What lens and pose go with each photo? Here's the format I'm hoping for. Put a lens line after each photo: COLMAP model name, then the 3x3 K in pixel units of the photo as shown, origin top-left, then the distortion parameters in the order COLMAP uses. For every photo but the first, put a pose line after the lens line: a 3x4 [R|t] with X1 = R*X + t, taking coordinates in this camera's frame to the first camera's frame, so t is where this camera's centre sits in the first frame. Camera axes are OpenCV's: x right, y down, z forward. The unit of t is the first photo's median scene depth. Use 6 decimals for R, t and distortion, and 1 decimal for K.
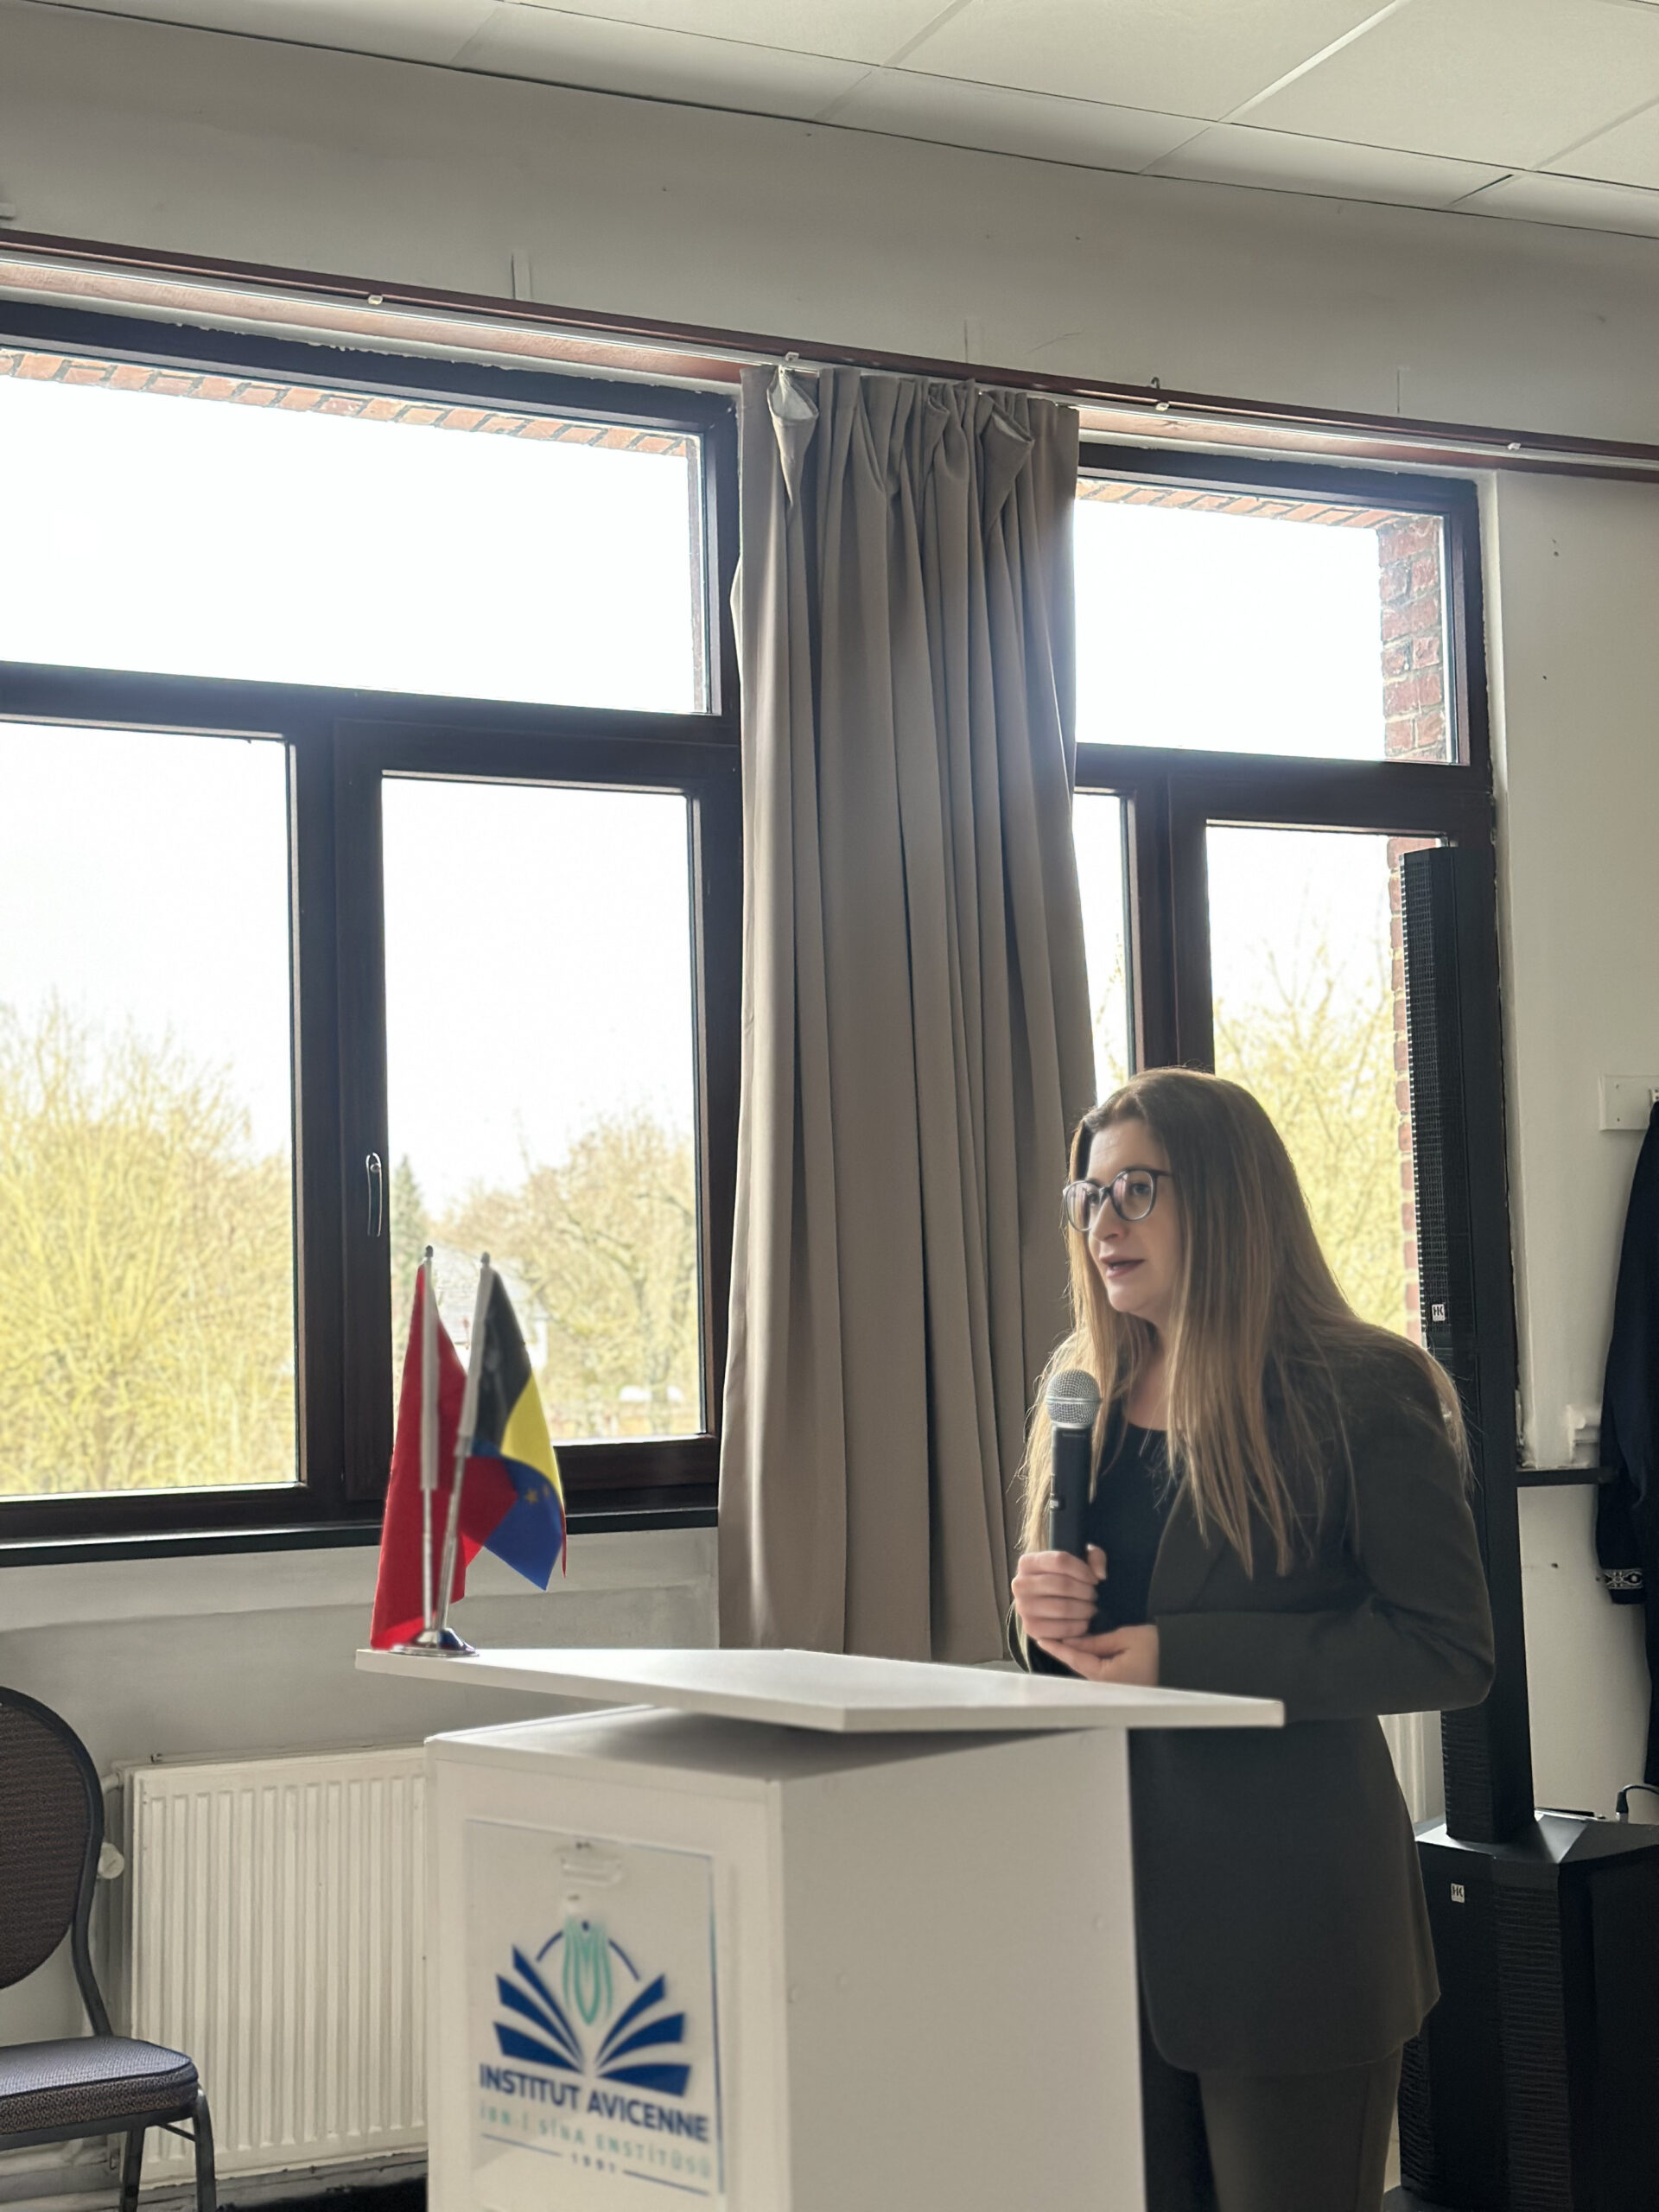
lens RADIAL K [[2958.0, 0, 842.4], [0, 2958.0, 1116.7], [0, 0, 1]] dist [0.123511, 0.000000]
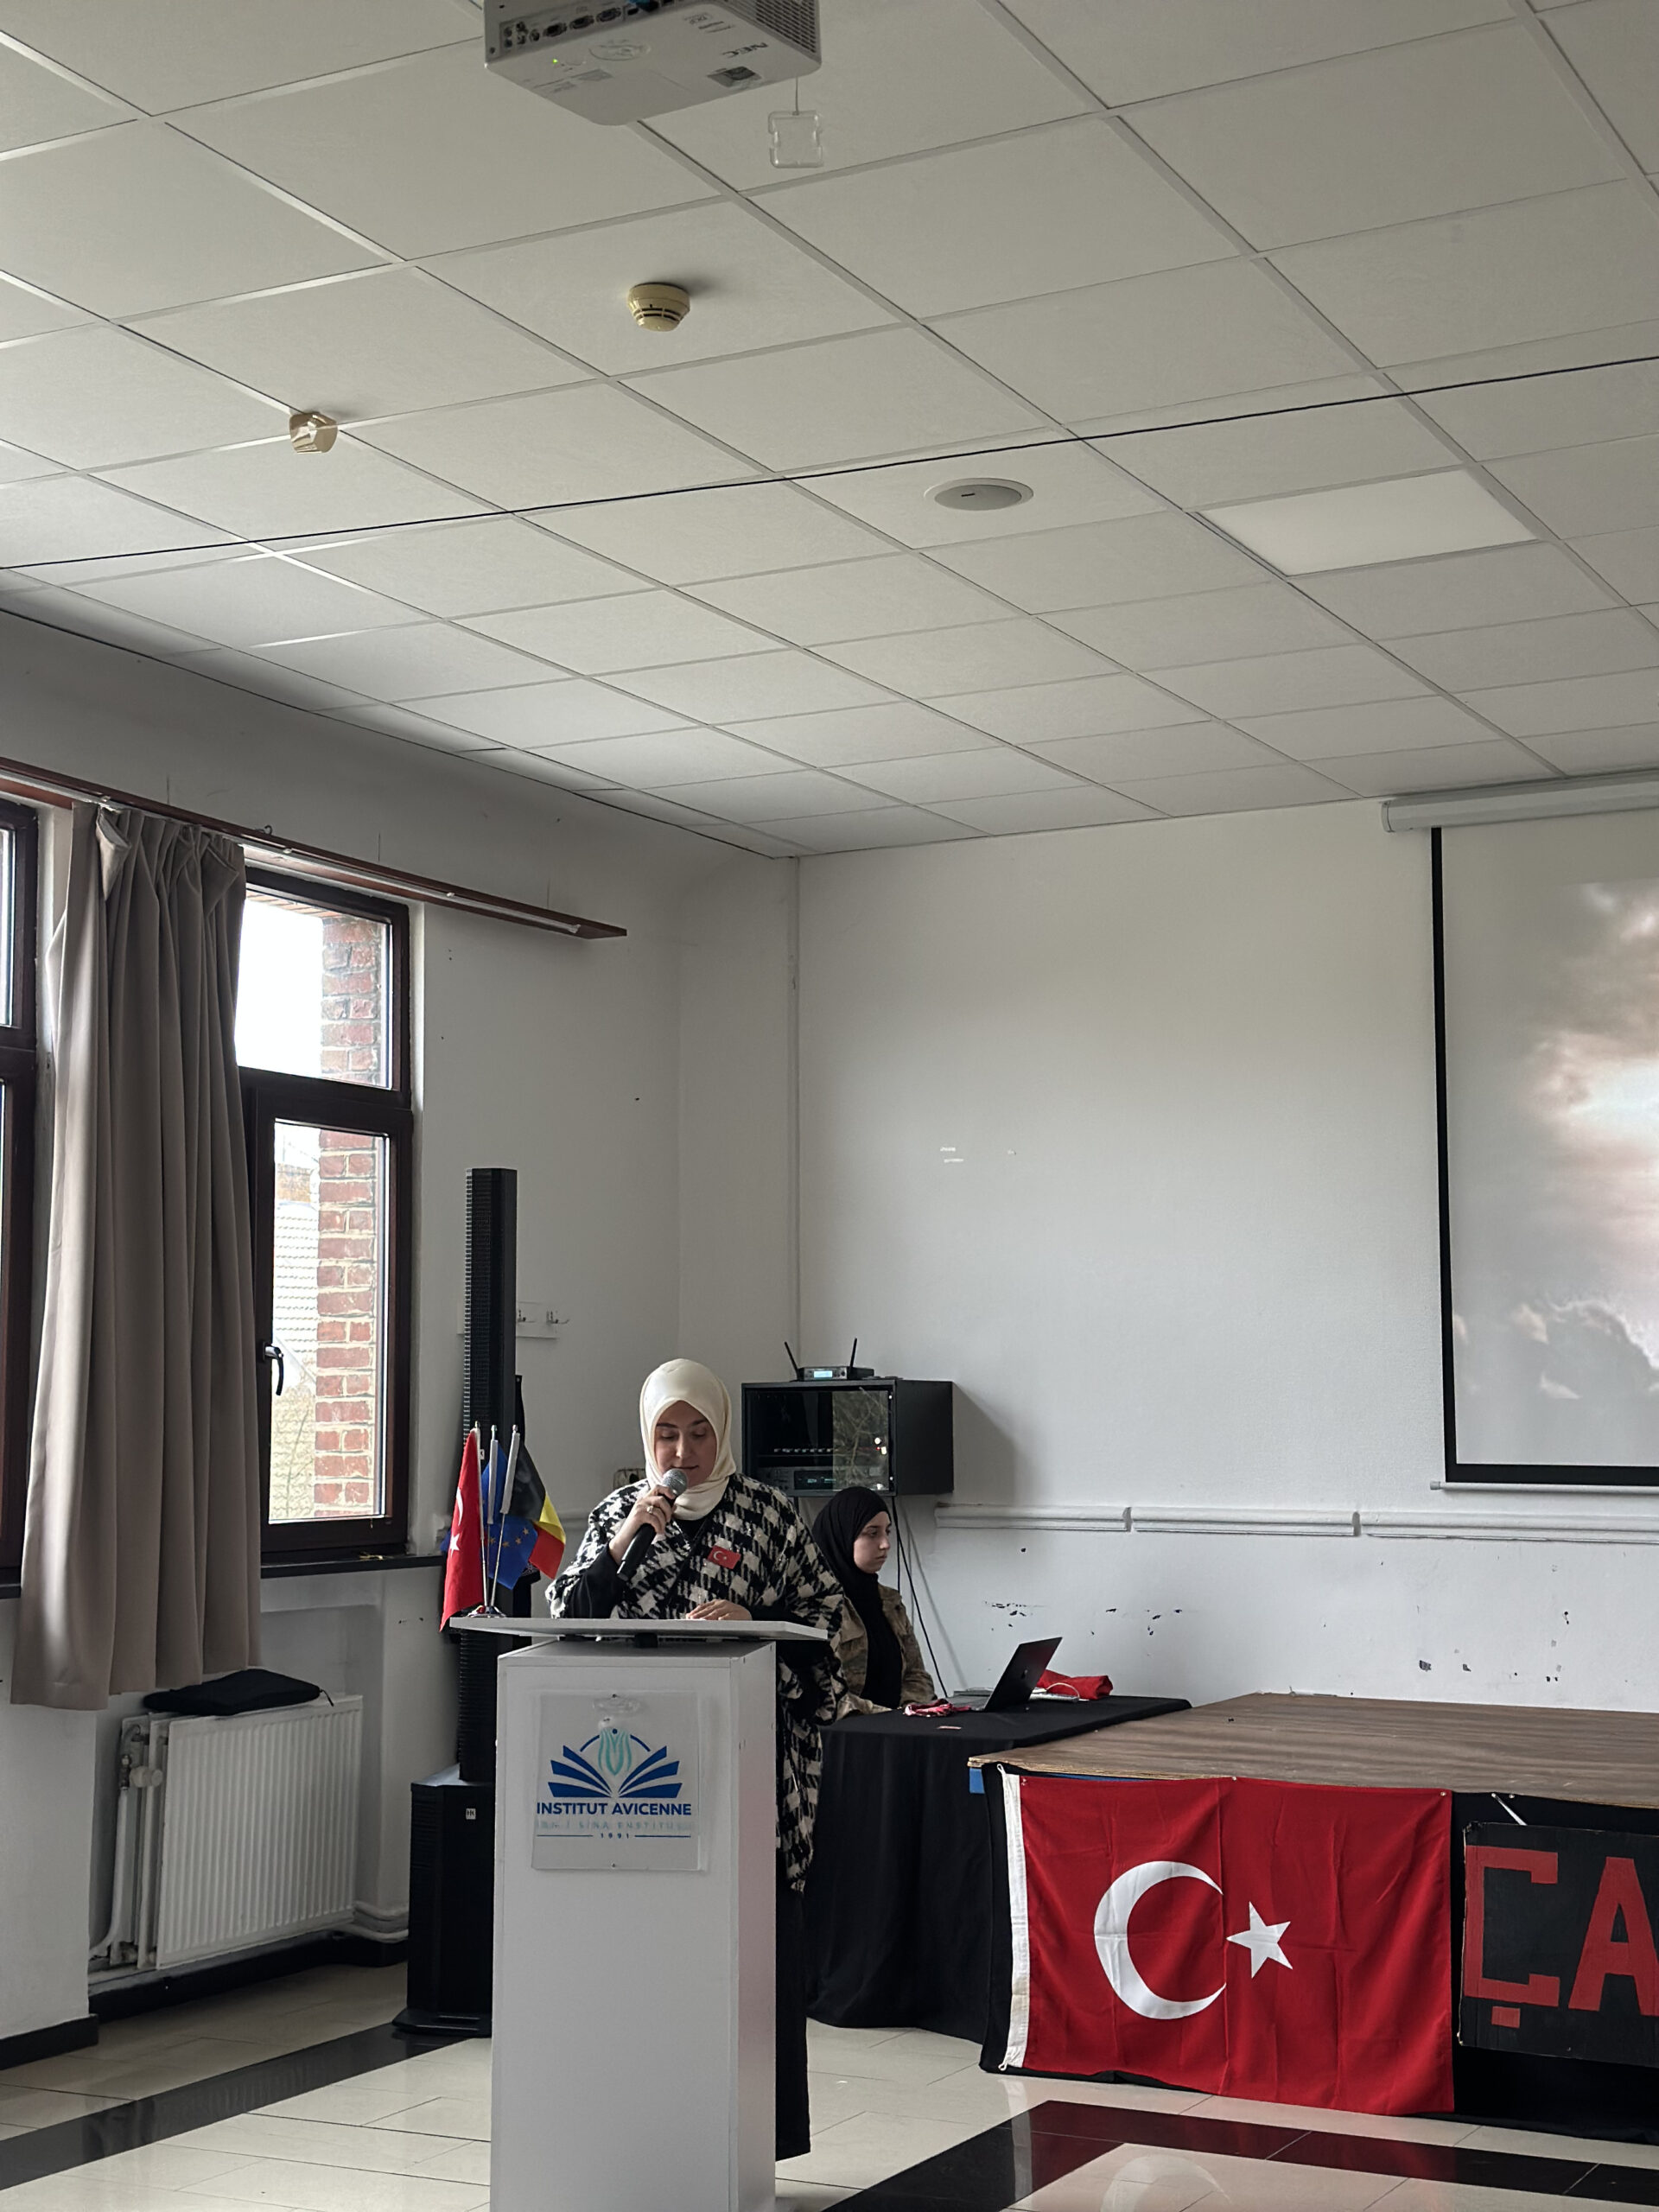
lens RADIAL K [[2958.0, 0, 835.6], [0, 2958.0, 1103.1], [0, 0, 1]] dist [0.123511, 0.000000]
pose [[0.790959, 0.084776, 0.605968, -0.611097], [-0.052461, 0.996104, -0.070881, -0.018201], [-0.609616, 0.024274, 0.792325, -0.387069]]
